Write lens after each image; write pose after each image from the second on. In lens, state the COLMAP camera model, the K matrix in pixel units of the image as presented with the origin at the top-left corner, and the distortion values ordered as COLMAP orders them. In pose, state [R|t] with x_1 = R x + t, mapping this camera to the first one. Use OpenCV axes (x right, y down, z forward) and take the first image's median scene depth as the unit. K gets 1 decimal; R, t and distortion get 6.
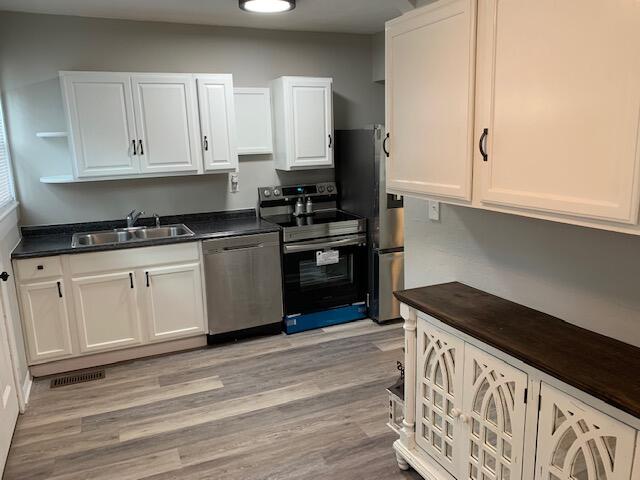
lens RADIAL K [[488.4, 0, 318.6], [0, 488.4, 236.5], [0, 0, 1]] dist [0.051204, -0.069067]
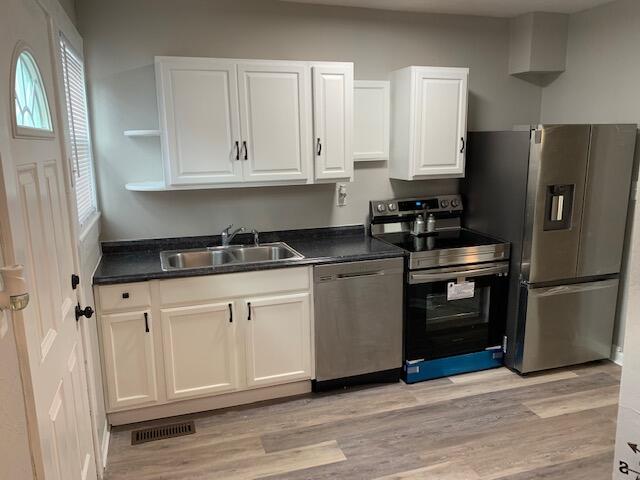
lens RADIAL K [[488.4, 0, 318.6], [0, 488.4, 236.5], [0, 0, 1]] dist [0.051204, -0.069067]
pose [[0.995103, 0.030676, -0.093960, -0.163176], [-0.032110, 0.999389, -0.013782, -0.030478], [0.093480, 0.016732, 0.995481, 0.204851]]
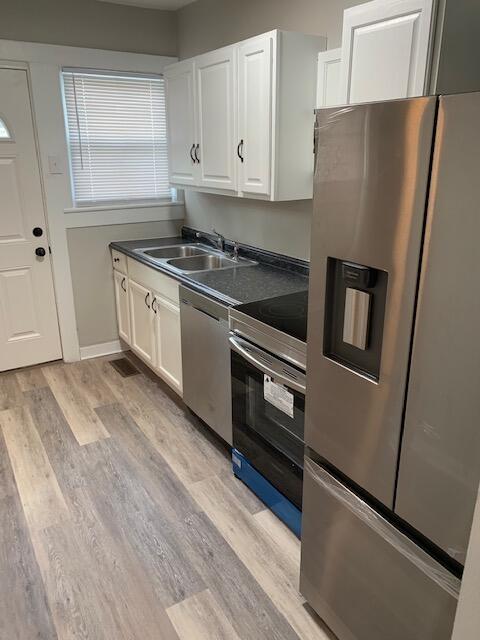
lens RADIAL K [[495.3, 0, 242.5], [0, 495.3, 313.2], [0, 0, 1]] dist [0.004489, -0.004535]
pose [[0.139087, 0.335347, -0.931771, 0.526342], [-0.204942, 0.930294, 0.304223, -0.208815], [0.968841, 0.148646, 0.198118, 0.992702]]
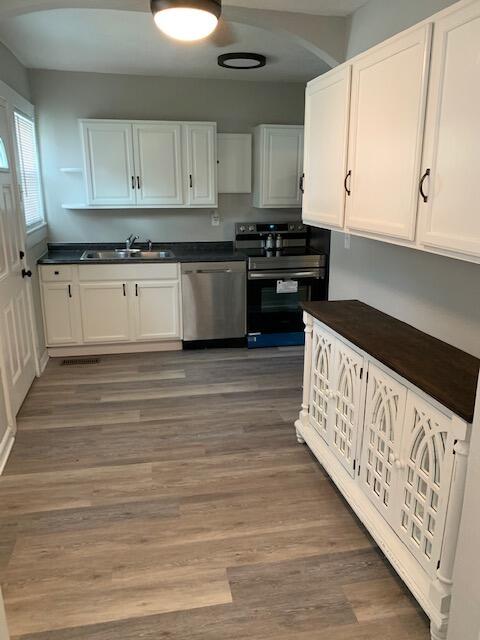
lens RADIAL K [[488.4, 0, 247.4], [0, 488.4, 318.9], [0, 0, 1]] dist [0.051204, -0.069067]
pose [[0.979061, 0.086251, -0.184391, 0.169168], [-0.073756, 0.994557, 0.073595, 0.048008], [0.189735, -0.058454, 0.980094, -0.178179]]
